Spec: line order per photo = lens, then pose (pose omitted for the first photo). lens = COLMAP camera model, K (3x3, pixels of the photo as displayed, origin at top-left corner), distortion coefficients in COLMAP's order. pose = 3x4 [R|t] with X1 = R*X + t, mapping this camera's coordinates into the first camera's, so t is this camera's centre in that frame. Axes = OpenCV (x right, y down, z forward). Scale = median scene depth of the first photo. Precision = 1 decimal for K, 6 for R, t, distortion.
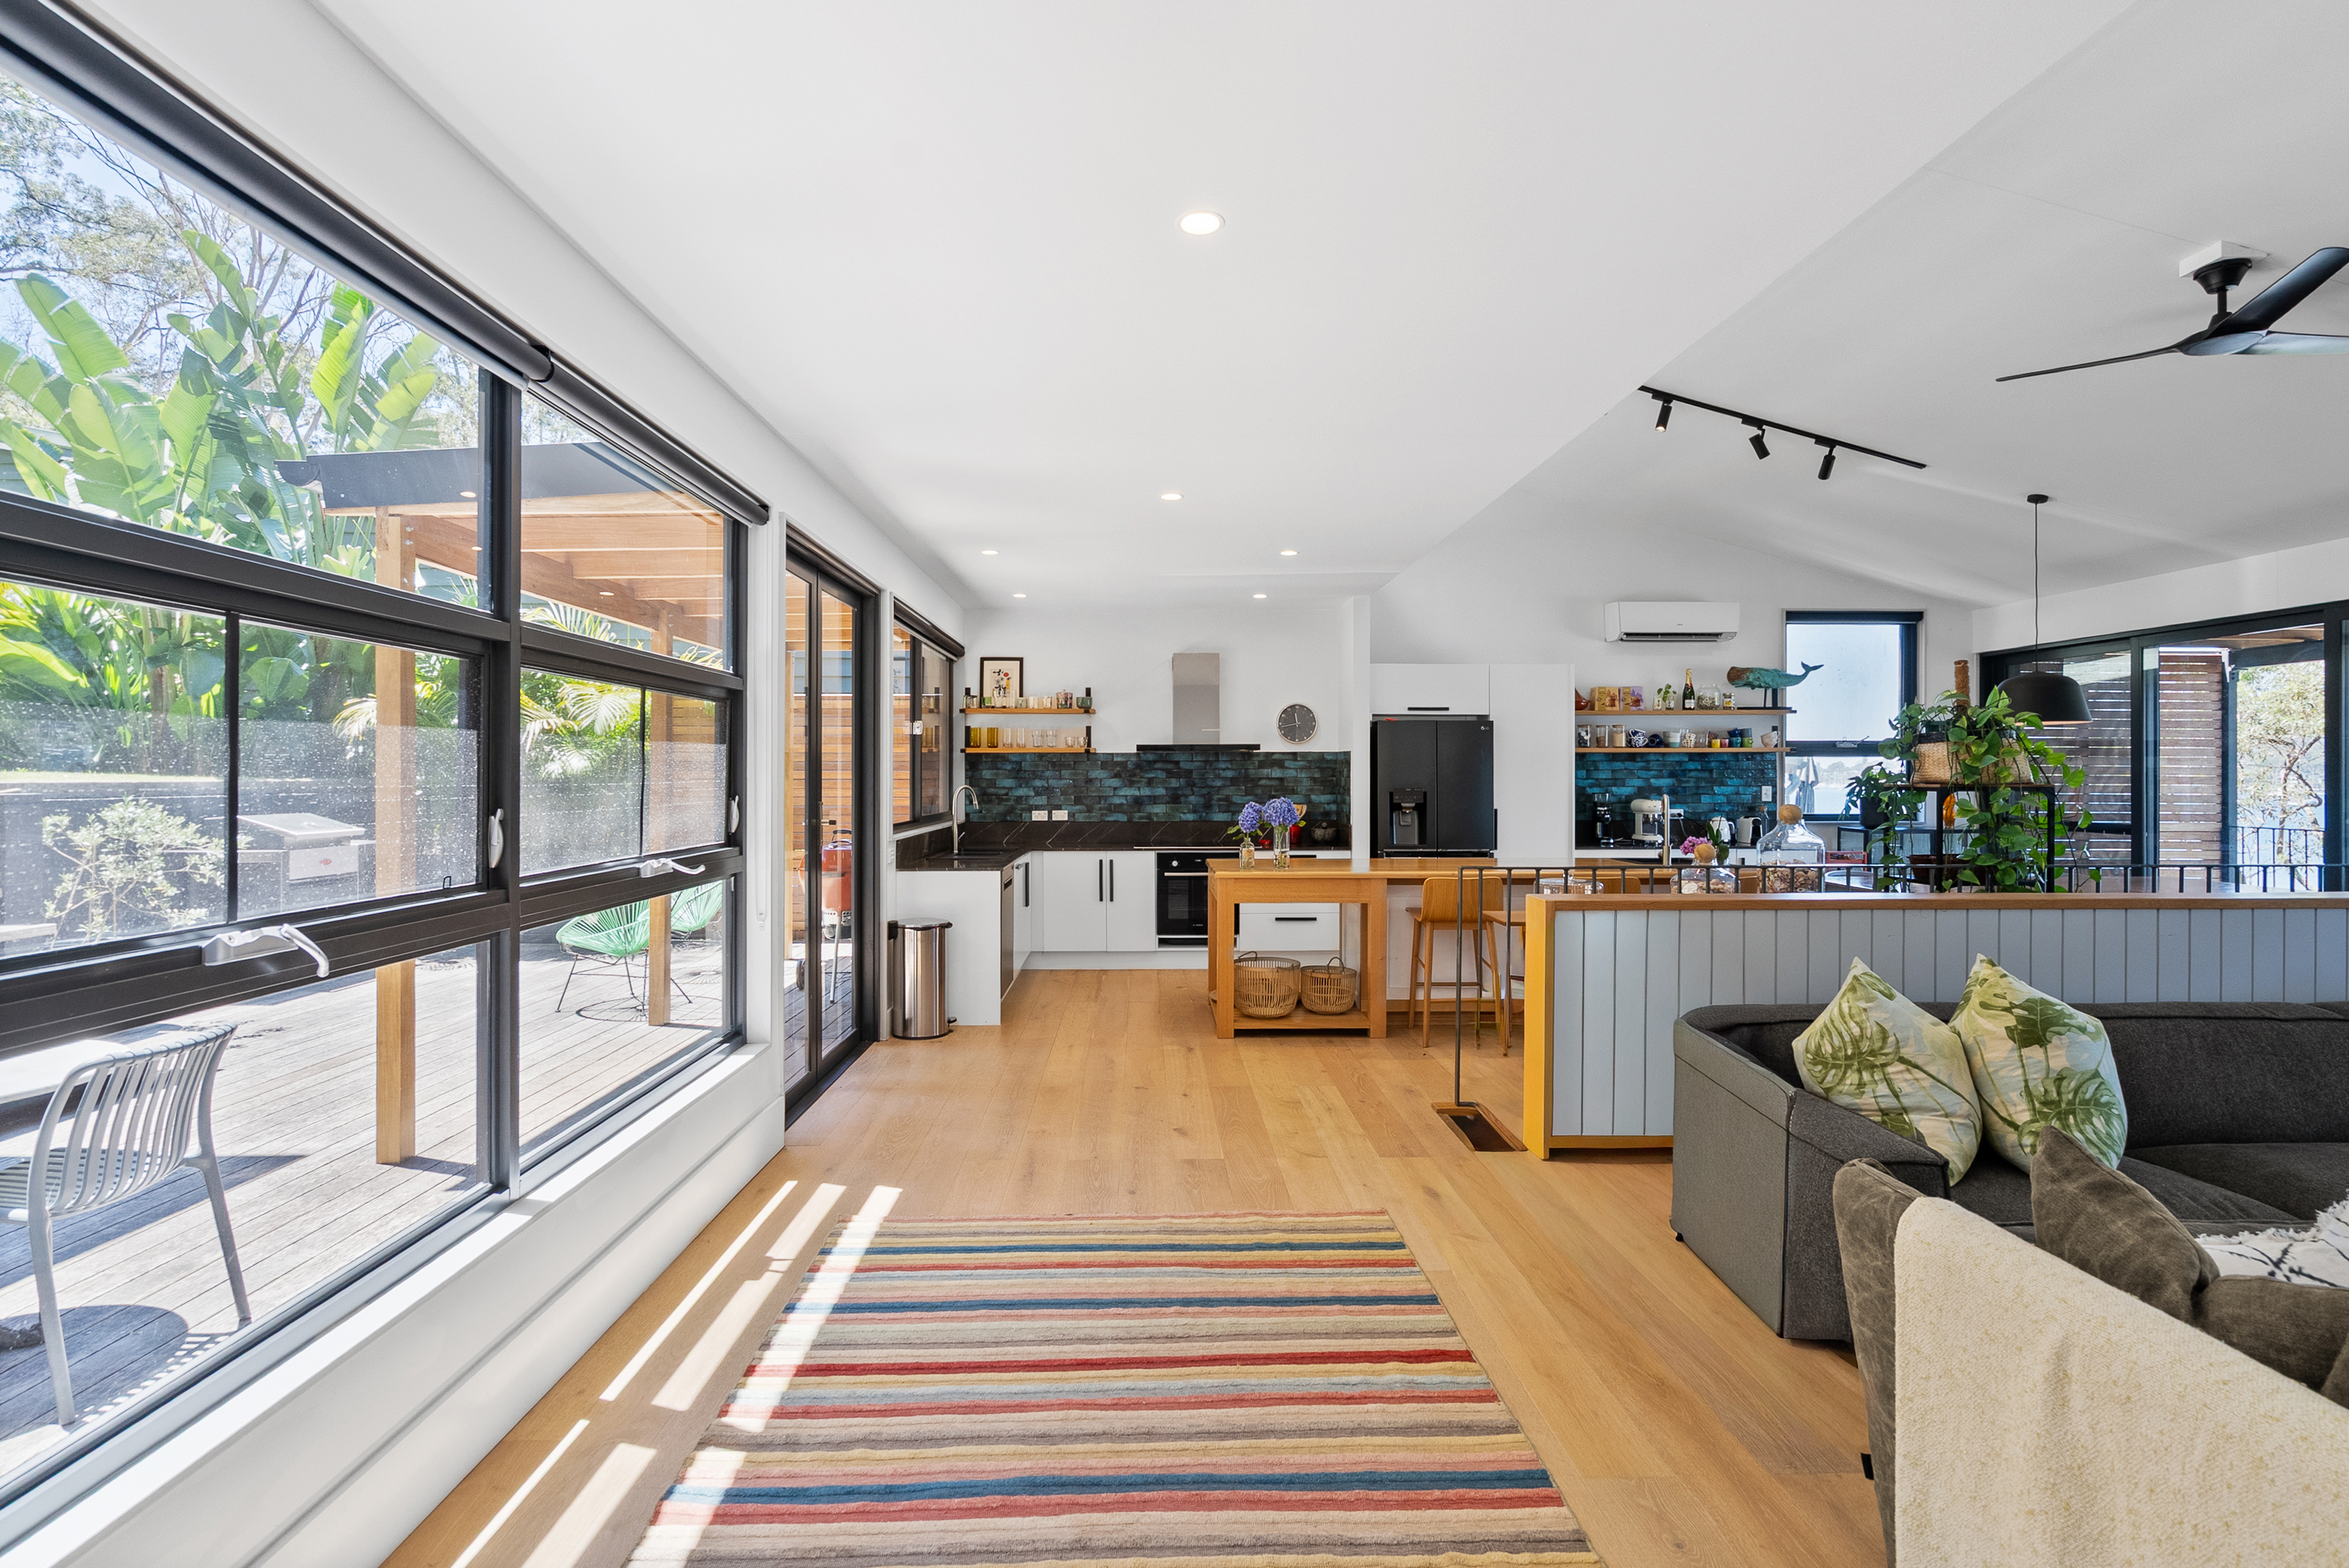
lens RADIAL K [[1112.8, 0, 1168.2], [0, 1112.8, 746.8], [0, 0, 1]] dist [0.004180, 0.000653]
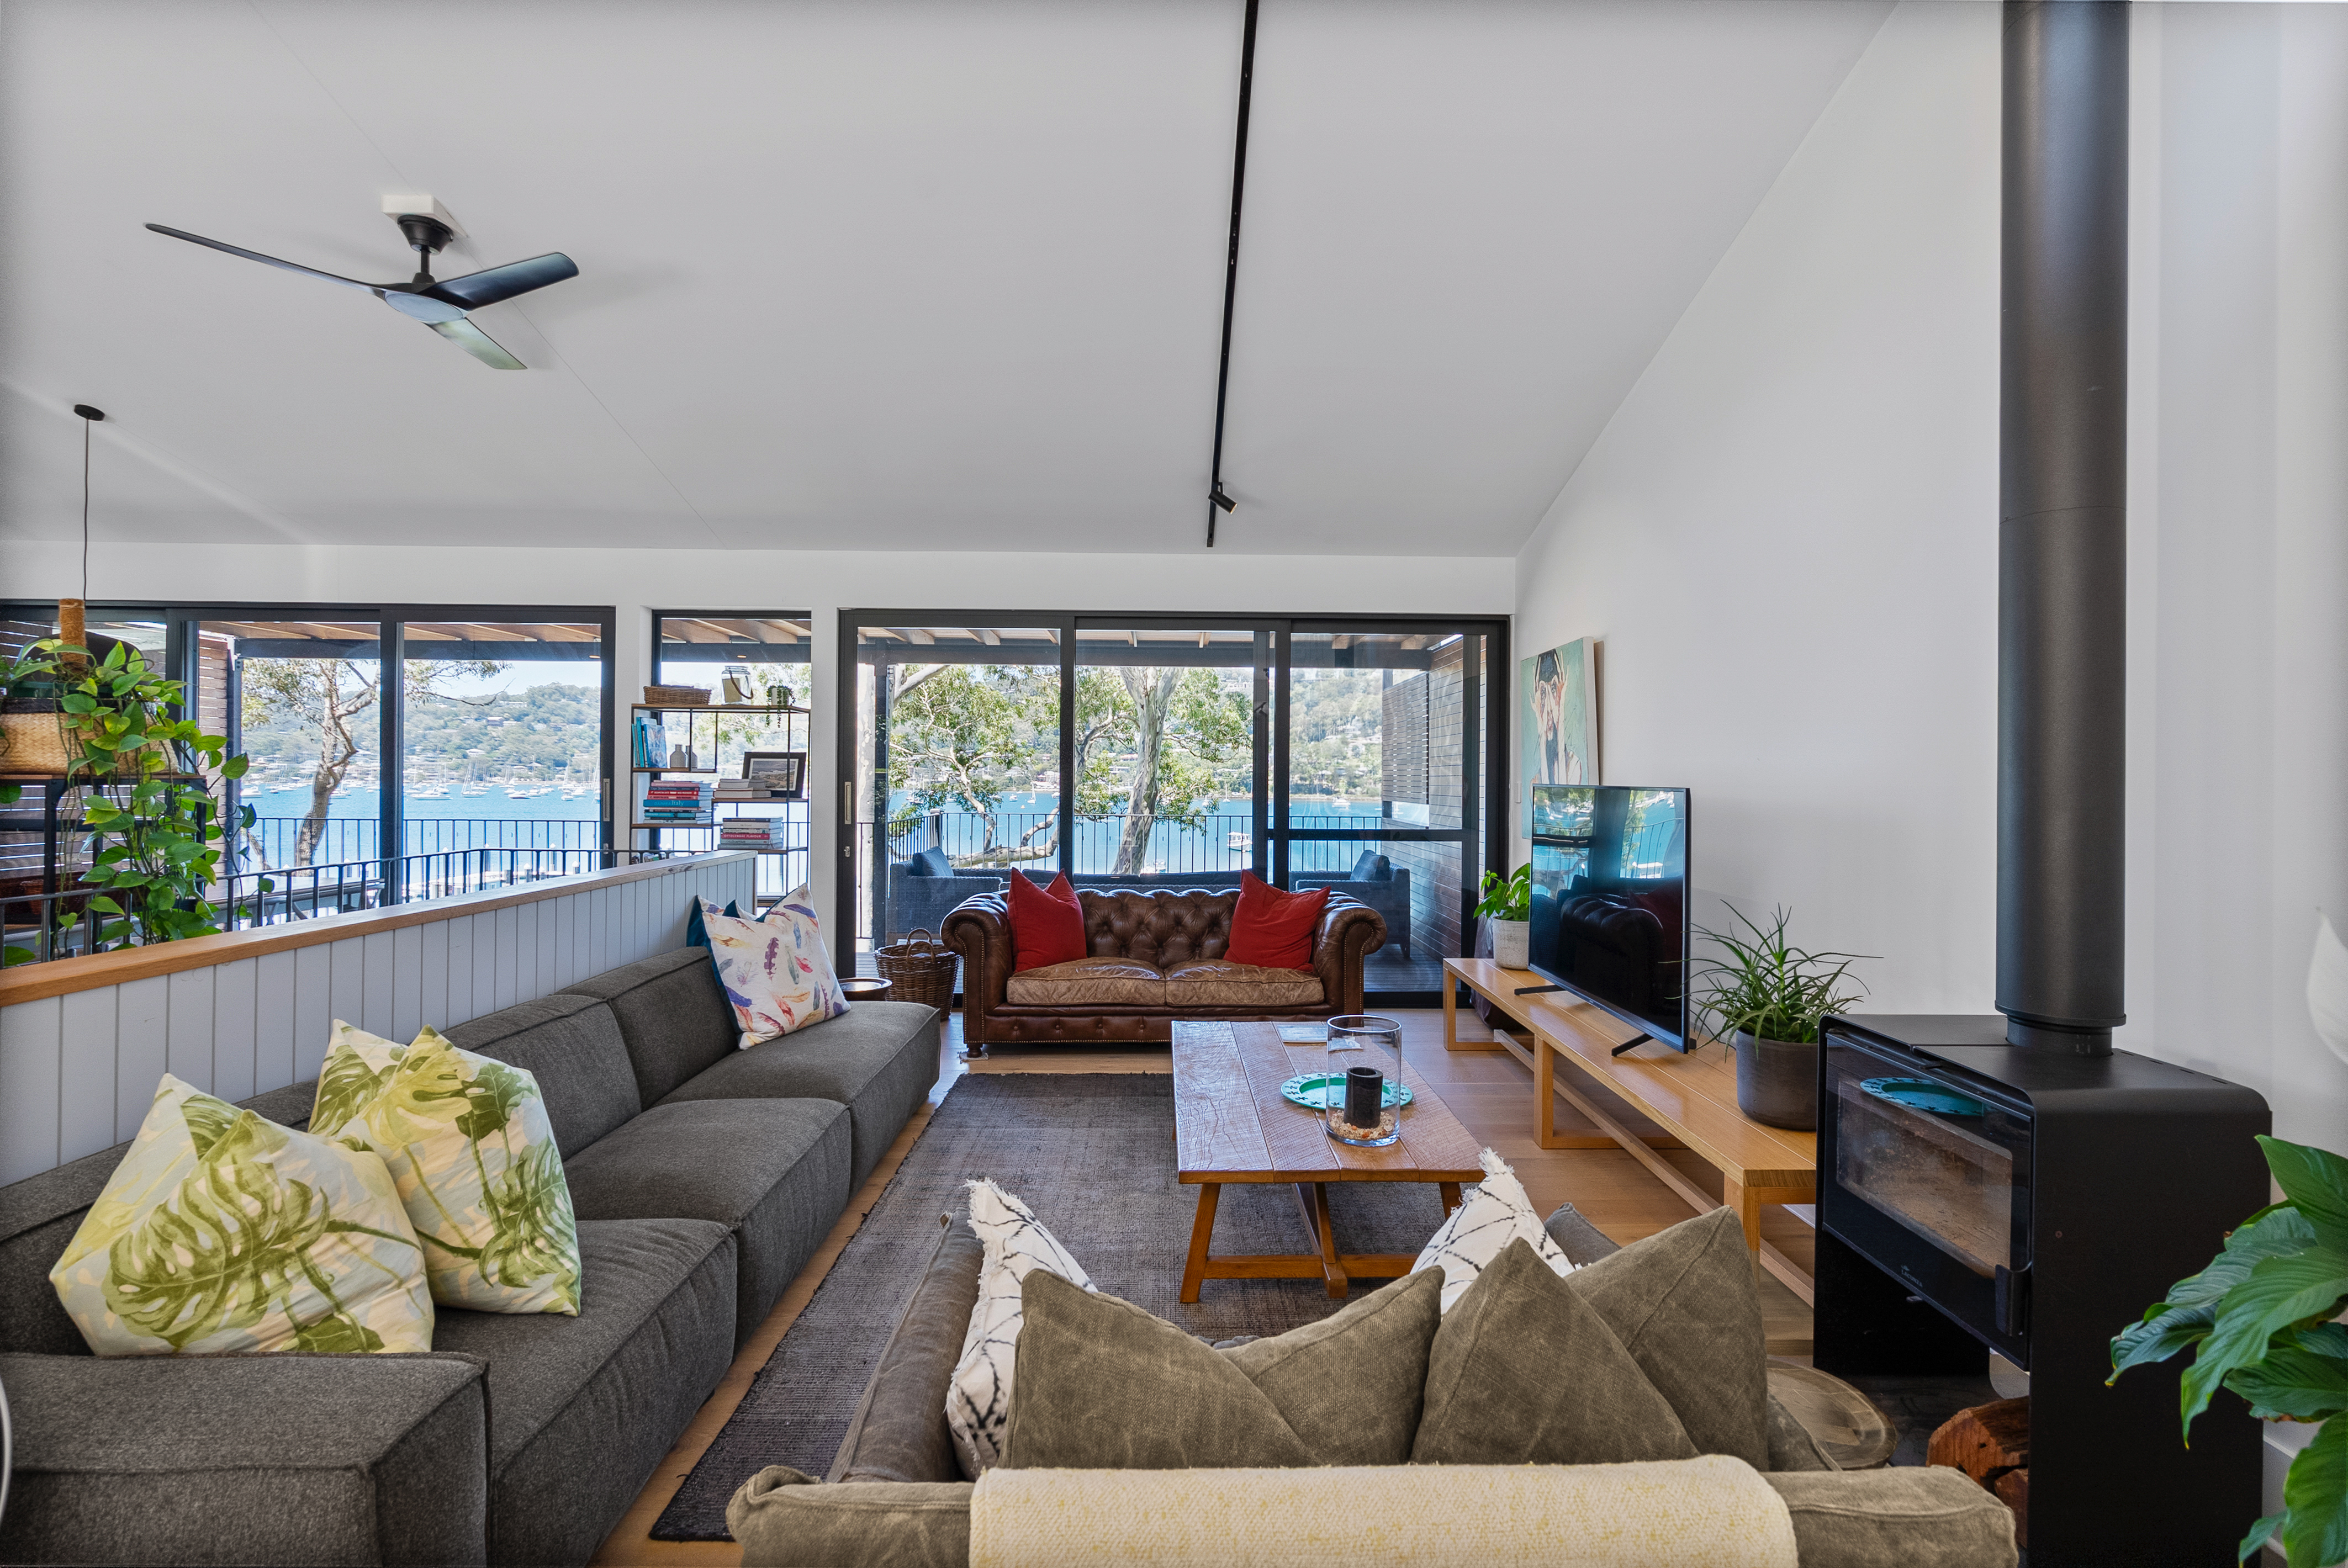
lens RADIAL K [[1064.2, 0, 1180.0], [0, 1064.2, 777.8], [0, 0, 1]] dist [-0.000921, -0.000051]
pose [[0.004355, -0.002529, 0.999987, 0.031960], [-0.033232, 0.999444, 0.002672, 0.007536], [-0.999438, -0.033243, 0.004269, 0.219458]]
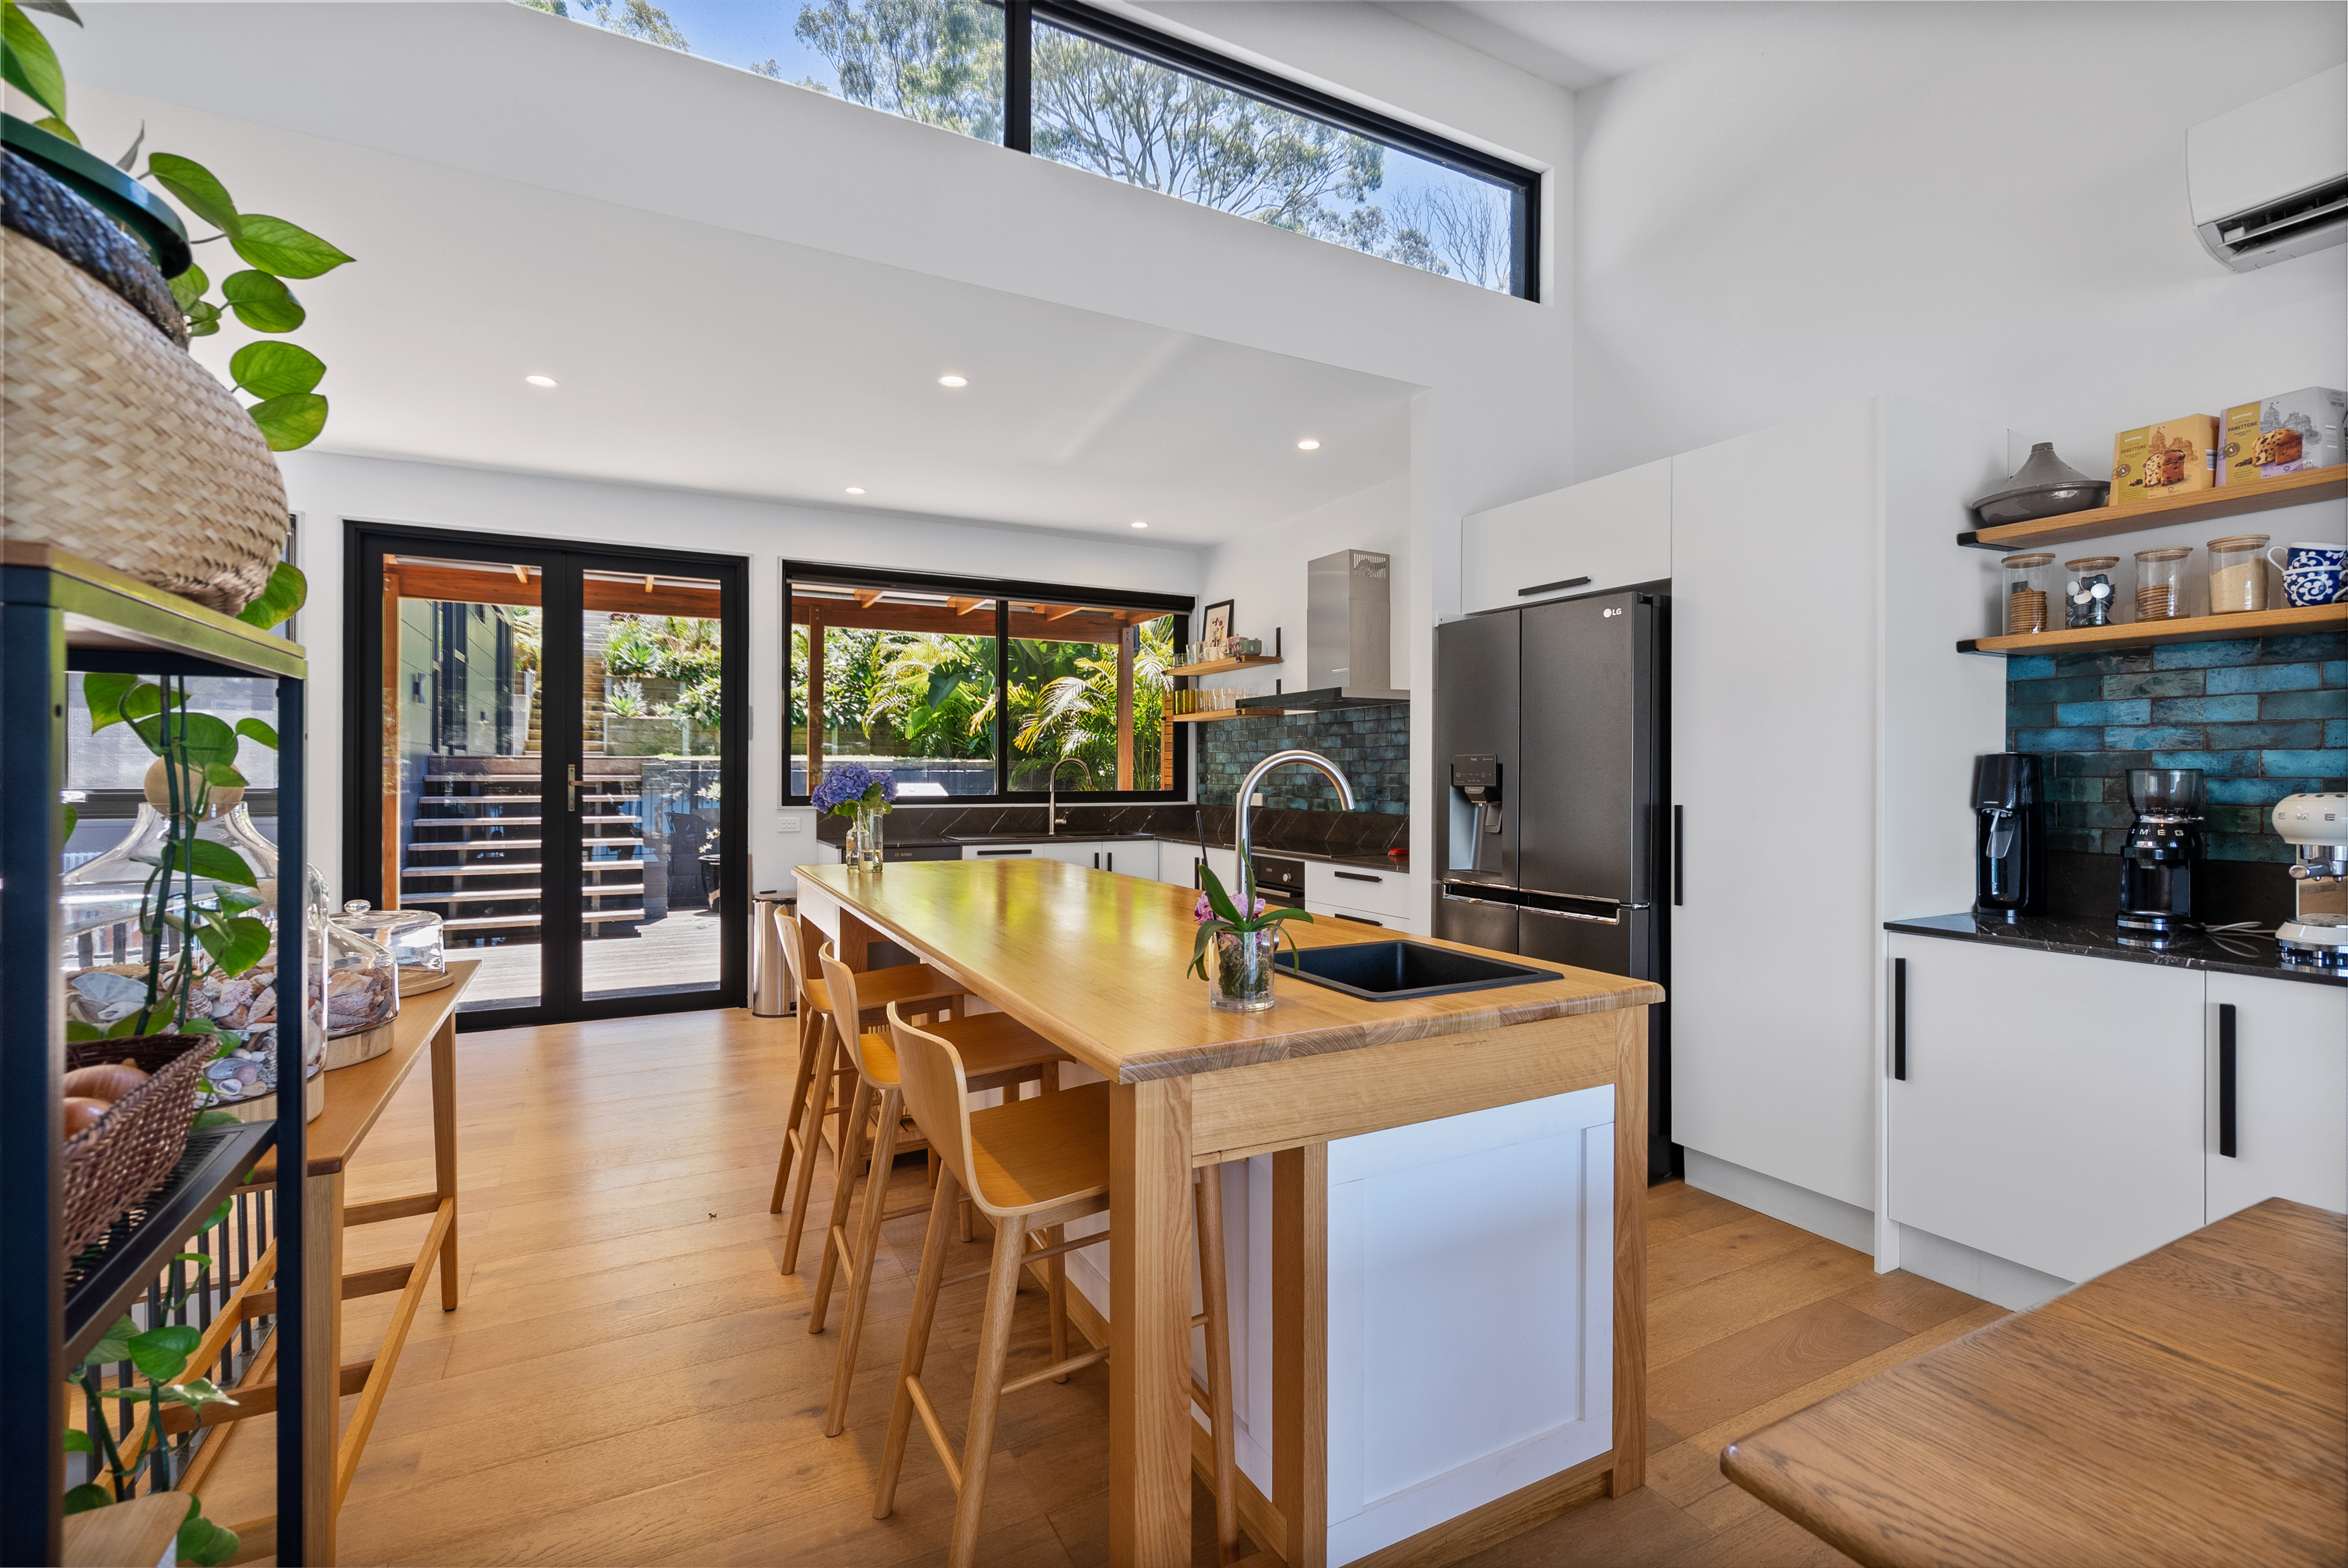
lens RADIAL K [[1064.3, 0, 1180.0], [0, 1064.3, 777.8], [0, 0, 1]] dist [-0.000921, -0.000051]
pose [[0.462036, 0.006129, -0.886840, 0.693028], [0.019481, 0.999665, 0.017058, 0.044014], [0.886647, -0.025158, 0.461762, 0.816516]]
